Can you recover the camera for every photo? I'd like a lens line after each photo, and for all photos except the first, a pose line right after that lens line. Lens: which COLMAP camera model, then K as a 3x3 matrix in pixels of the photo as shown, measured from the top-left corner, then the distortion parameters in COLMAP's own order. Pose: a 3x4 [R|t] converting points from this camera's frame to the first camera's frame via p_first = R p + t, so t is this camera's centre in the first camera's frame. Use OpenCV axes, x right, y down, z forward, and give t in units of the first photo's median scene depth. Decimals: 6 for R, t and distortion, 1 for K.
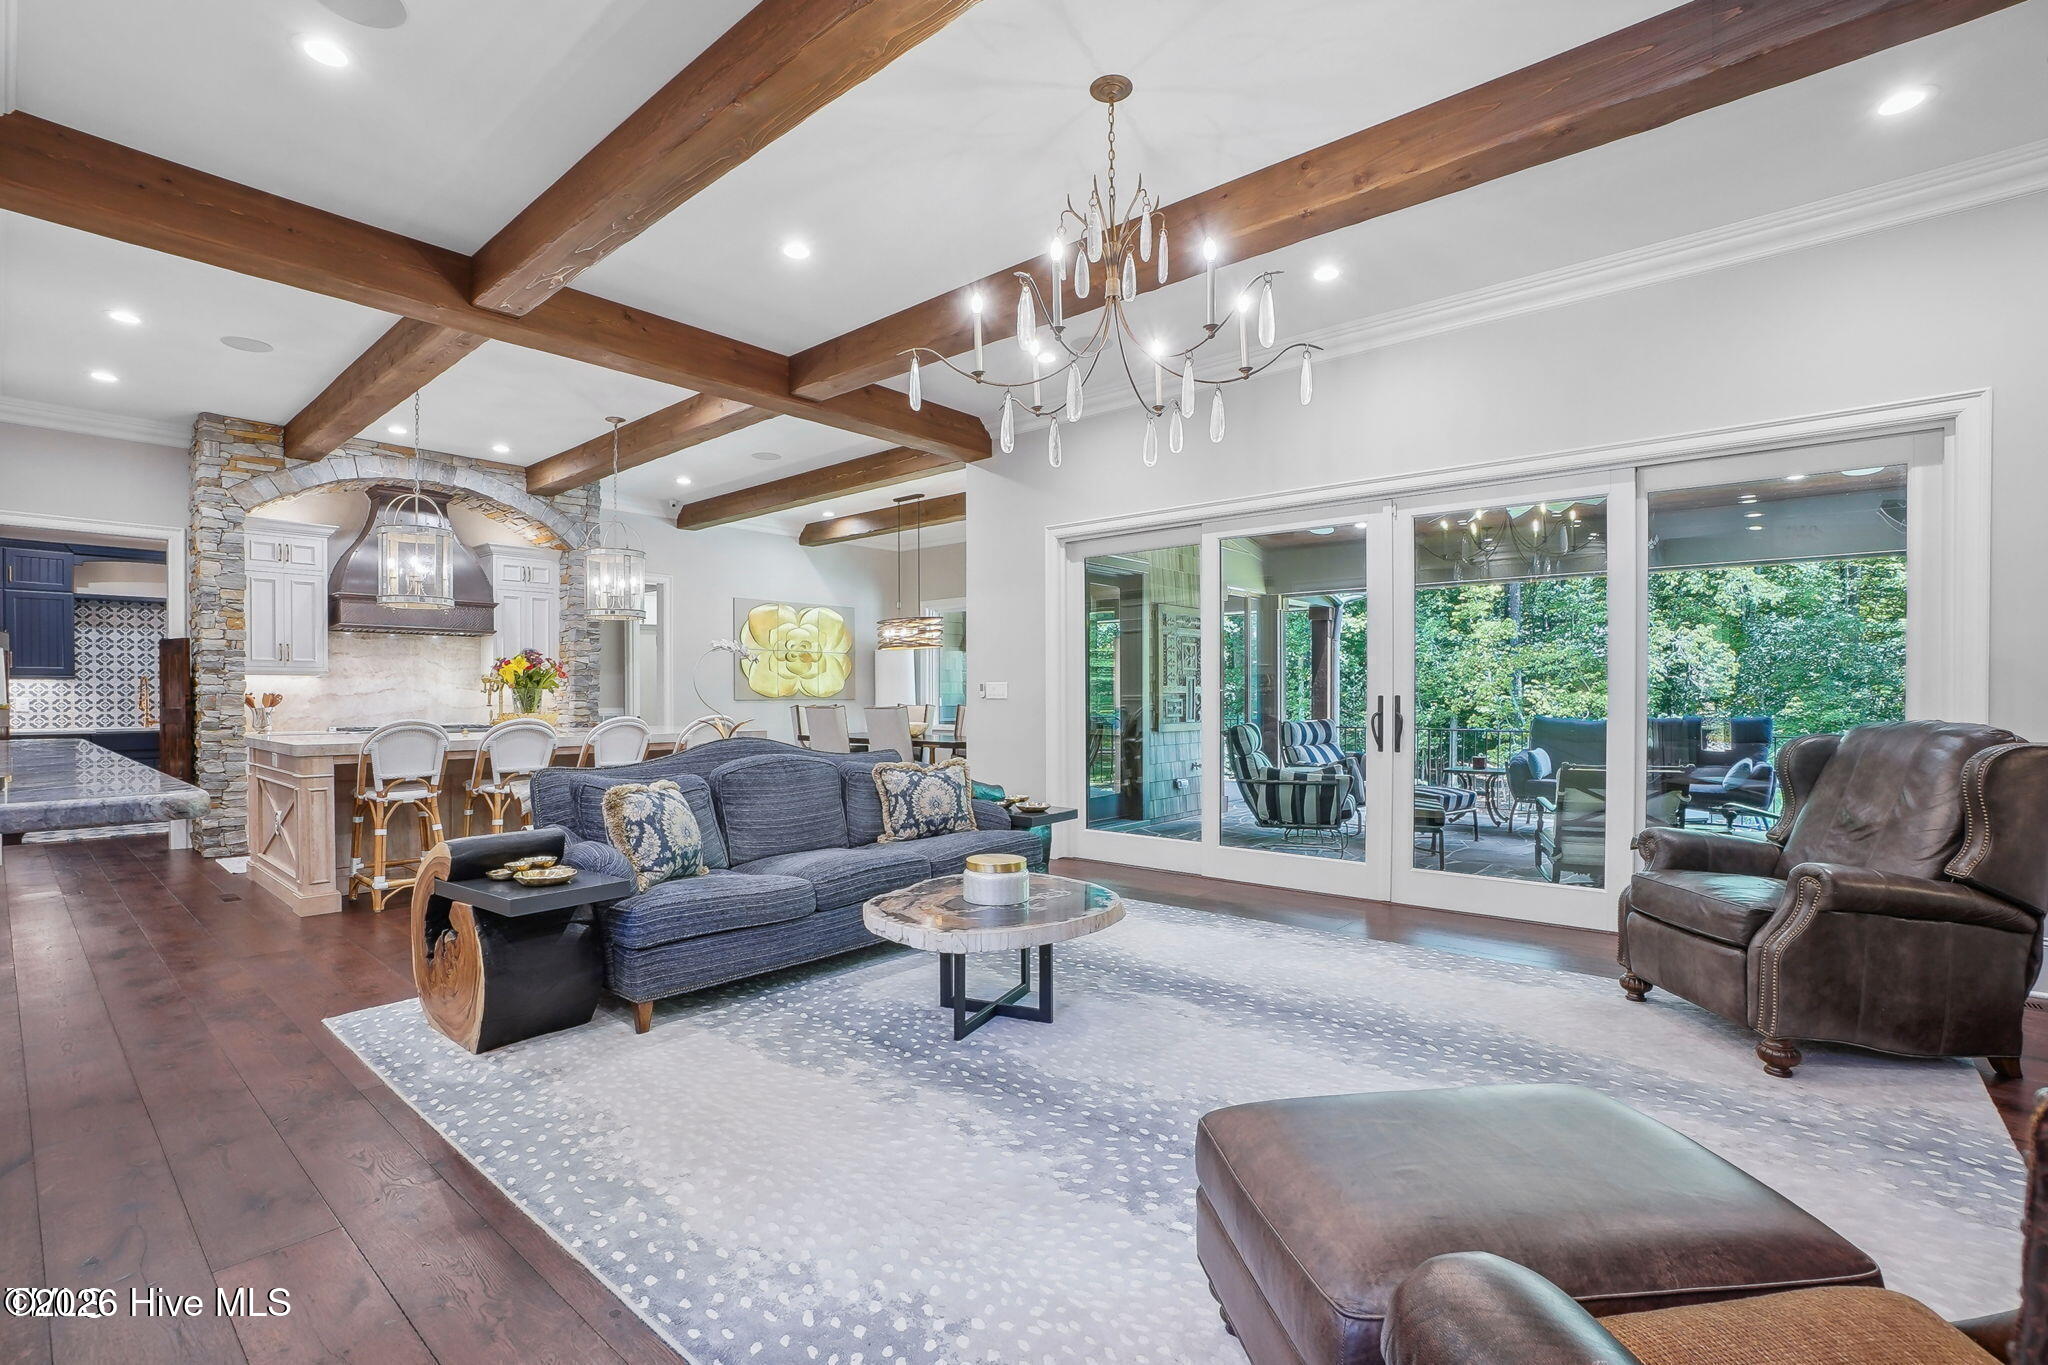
lens RADIAL K [[929.1, 0, 1011.8], [0, 929.1, 698.0], [0, 0, 1]] dist [-0.001720, 0.000121]
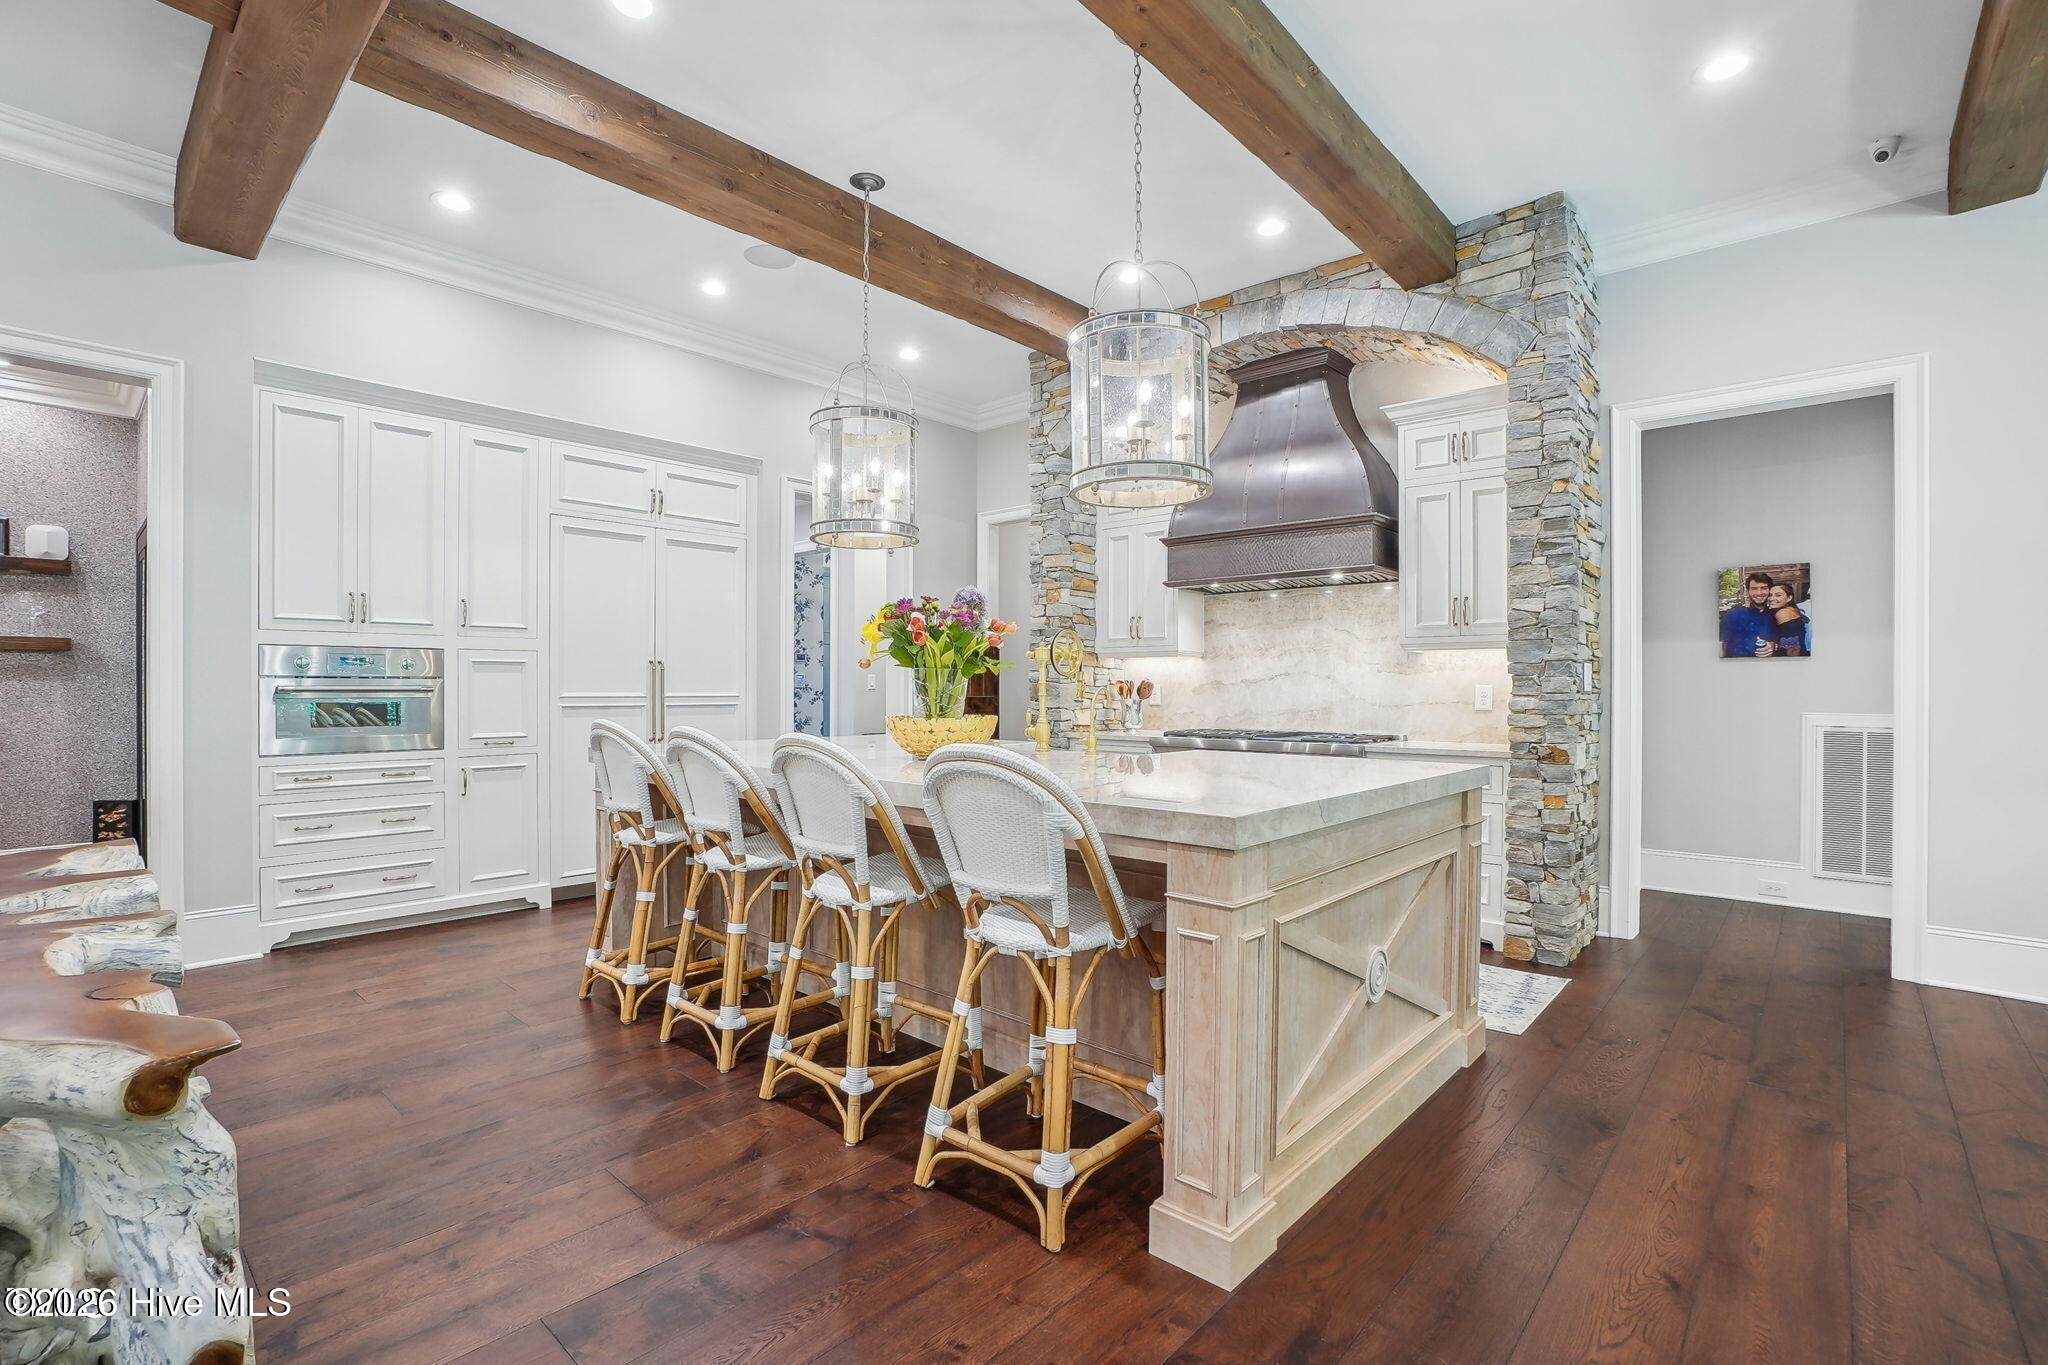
lens RADIAL K [[944.1, 0, 1020.7], [0, 944.1, 671.3], [0, 0, 1]] dist [-0.000997, -0.000014]
pose [[0.011209, -0.011084, -0.999876, -0.003465], [0.000634, 0.999938, -0.011078, -0.003154], [0.999937, -0.000509, 0.011215, 0.611305]]
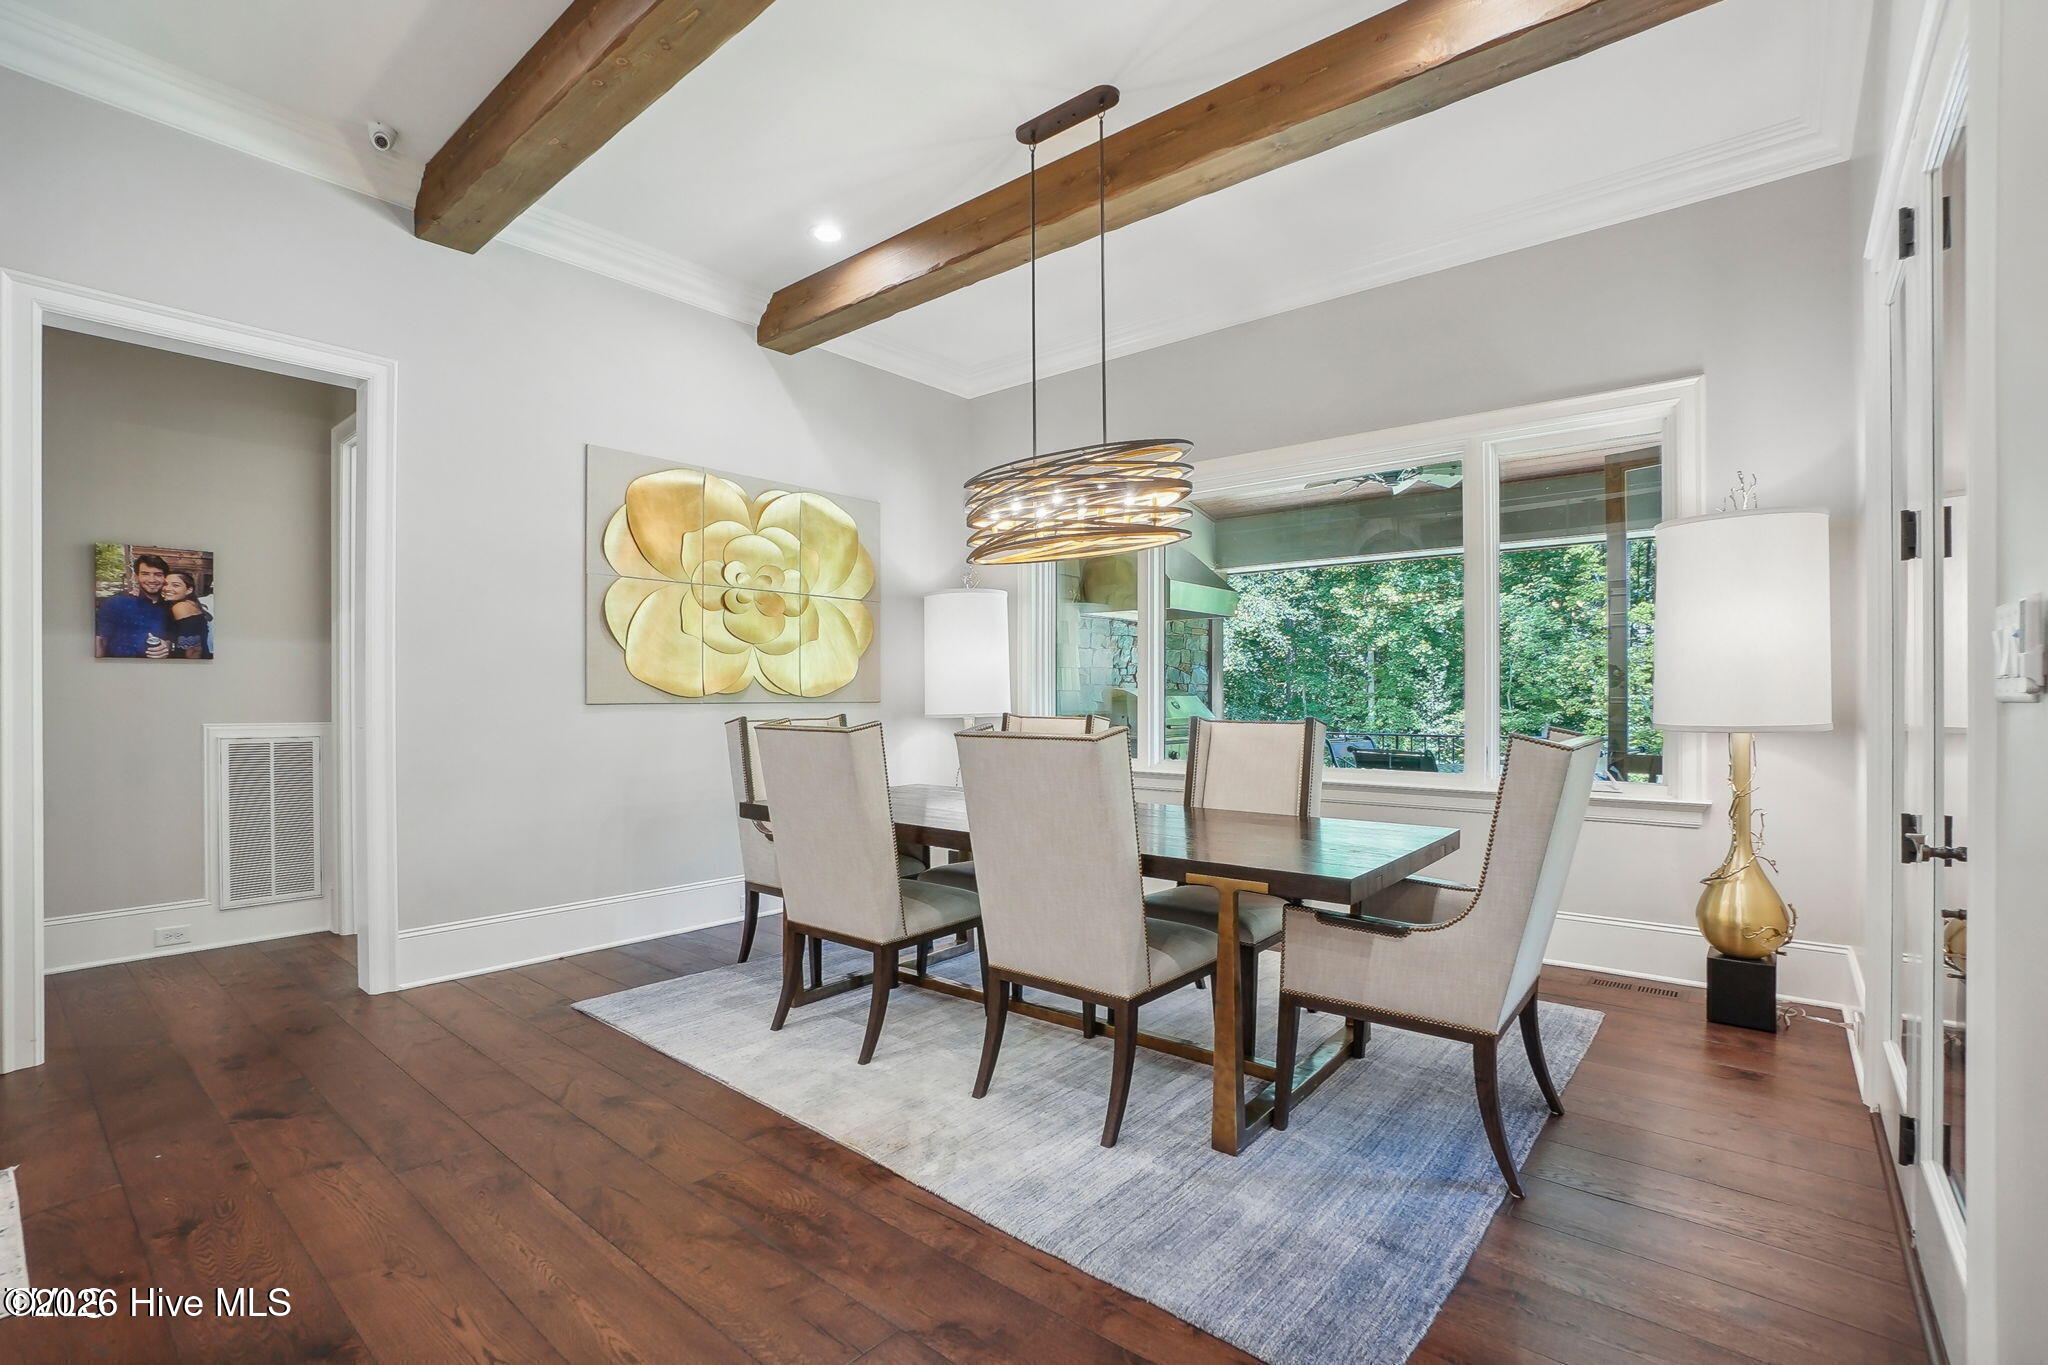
lens RADIAL K [[929.1, 0, 1011.8], [0, 929.1, 698.0], [0, 0, 1]] dist [-0.001720, 0.000121]
pose [[0.999892, 0.007666, 0.012554, -0.121829], [-0.007789, 0.999922, 0.009771, -0.005361], [-0.012478, -0.009868, 0.999873, 0.601196]]
